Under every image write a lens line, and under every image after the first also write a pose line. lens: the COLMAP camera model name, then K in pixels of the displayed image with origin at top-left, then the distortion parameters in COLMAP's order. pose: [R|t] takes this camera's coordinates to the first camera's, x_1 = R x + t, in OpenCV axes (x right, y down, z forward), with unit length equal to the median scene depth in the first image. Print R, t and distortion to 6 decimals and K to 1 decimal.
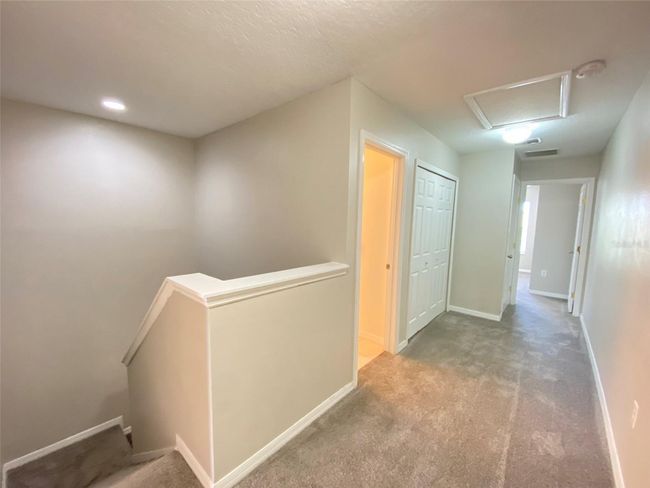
lens RADIAL K [[262.1, 0, 326.5], [0, 262.1, 246.8], [0, 0, 1]] dist [-0.021714, -0.000644]
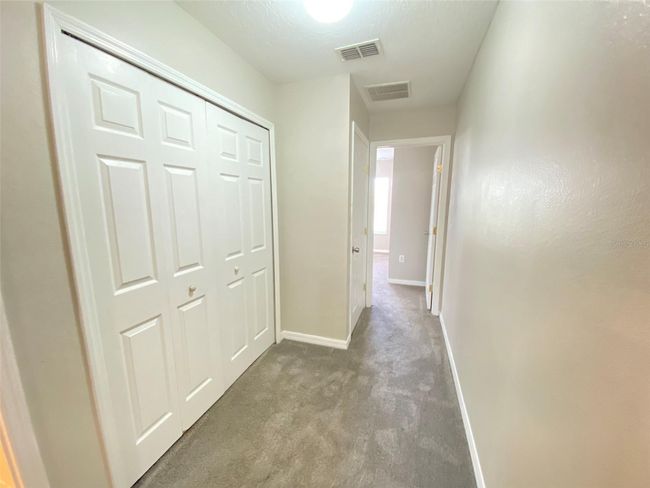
lens RADIAL K [[262.1, 0, 326.5], [0, 262.1, 246.8], [0, 0, 1]] dist [-0.021714, -0.000644]
pose [[0.916148, -0.092867, 0.389934, 0.375802], [0.064245, 0.994235, 0.085843, -0.034484], [-0.395658, -0.053594, 0.916833, 0.410617]]
